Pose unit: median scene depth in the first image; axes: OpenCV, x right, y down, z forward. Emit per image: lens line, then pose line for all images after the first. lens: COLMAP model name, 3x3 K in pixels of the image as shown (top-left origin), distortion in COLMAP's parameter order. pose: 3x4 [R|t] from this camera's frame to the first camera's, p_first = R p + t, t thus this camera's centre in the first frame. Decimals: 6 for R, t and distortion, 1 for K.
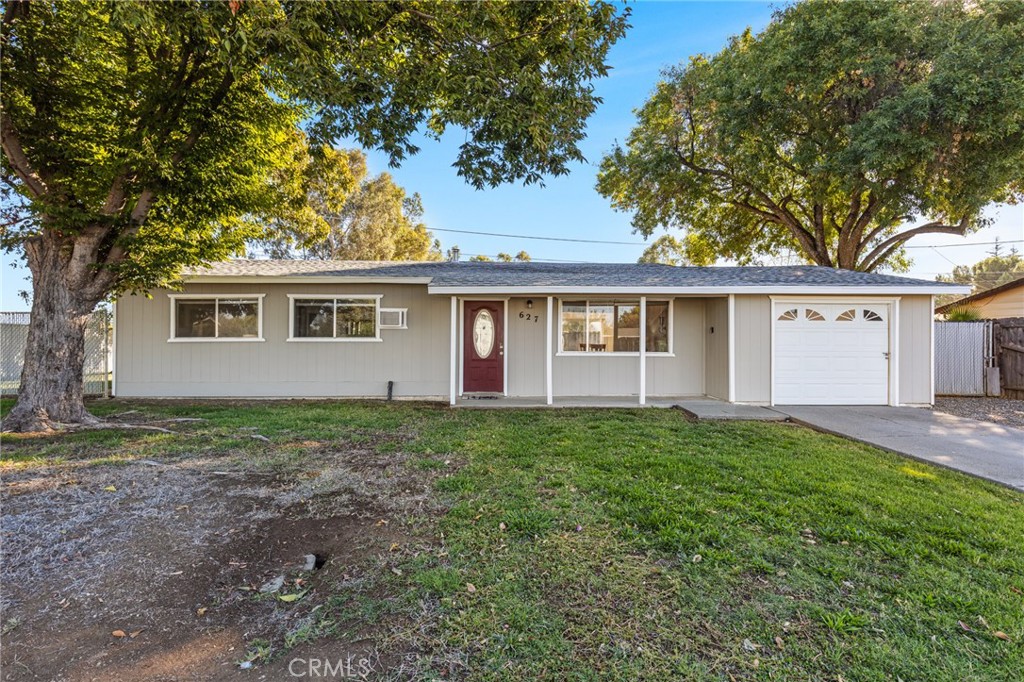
lens RADIAL K [[485.4, 0, 511.8], [0, 485.4, 343.4], [0, 0, 1]] dist [-0.023106, 0.000366]
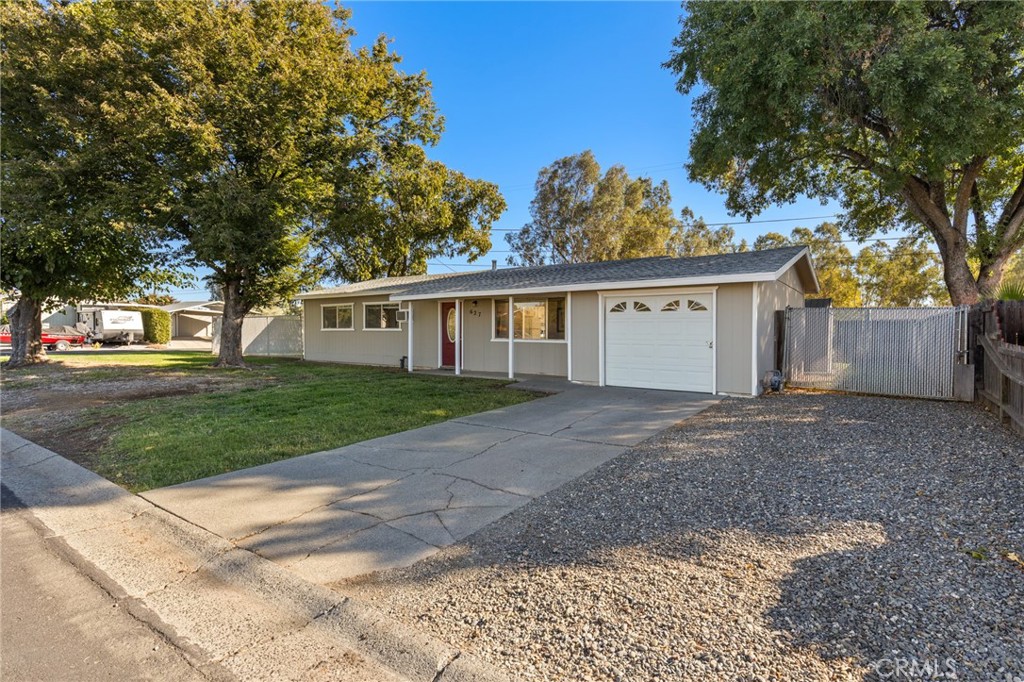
lens RADIAL K [[523.9, 0, 514.2], [0, 523.9, 338.0], [0, 0, 1]] dist [0.004799, 0.000051]
pose [[0.800855, 0.007240, -0.598815, 1.115506], [-0.005457, 0.999974, 0.004791, 0.008605], [0.598833, -0.000569, 0.800873, -0.139262]]
